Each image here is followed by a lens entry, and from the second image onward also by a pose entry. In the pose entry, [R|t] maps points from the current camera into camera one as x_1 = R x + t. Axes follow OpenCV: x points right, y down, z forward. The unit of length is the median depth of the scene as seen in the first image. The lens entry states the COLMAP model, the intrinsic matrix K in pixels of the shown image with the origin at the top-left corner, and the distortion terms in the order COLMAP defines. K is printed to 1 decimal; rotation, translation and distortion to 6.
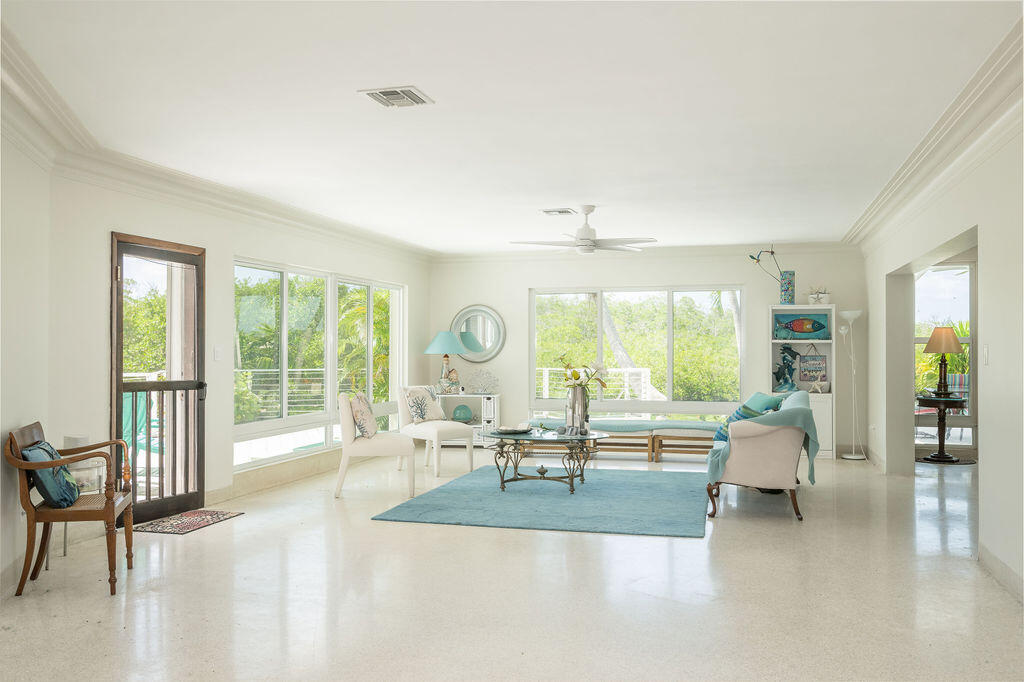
lens RADIAL K [[843.5, 0, 513.5], [0, 843.5, 331.4], [0, 0, 1]] dist [-0.003197, -0.002770]
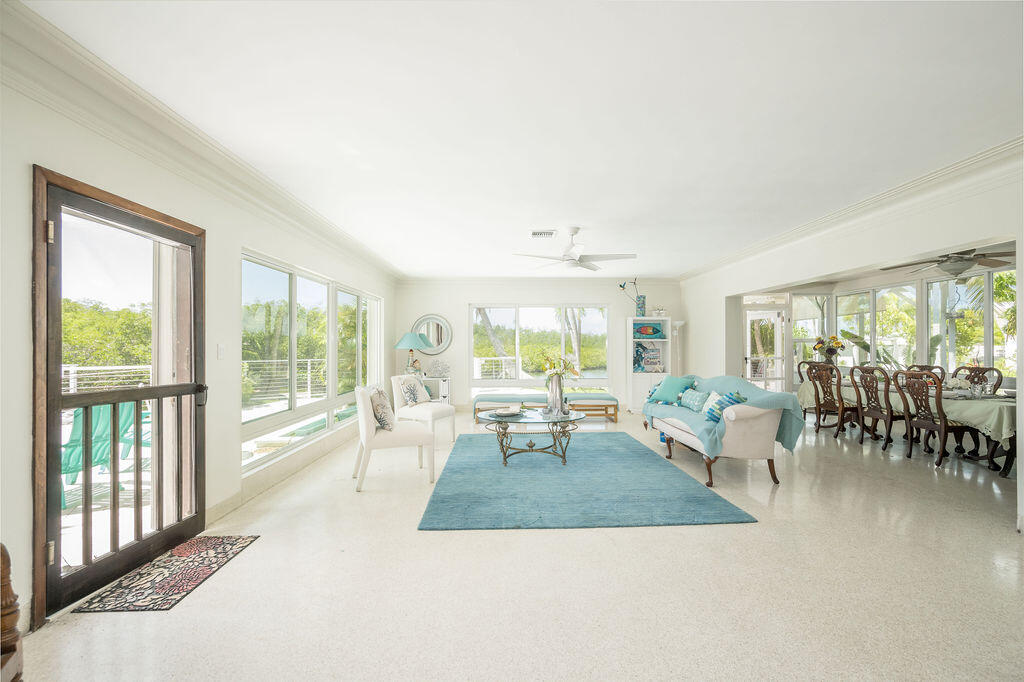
lens RADIAL K [[402.8, 0, 512.0], [0, 402.8, 341.0], [0, 0, 1]] dist [-0.000685, -0.000033]
pose [[0.956082, 0.001086, 0.293097, -0.163029], [-0.004123, 0.999944, 0.009745, 0.009105], [-0.293070, -0.010525, 0.956033, 0.449257]]
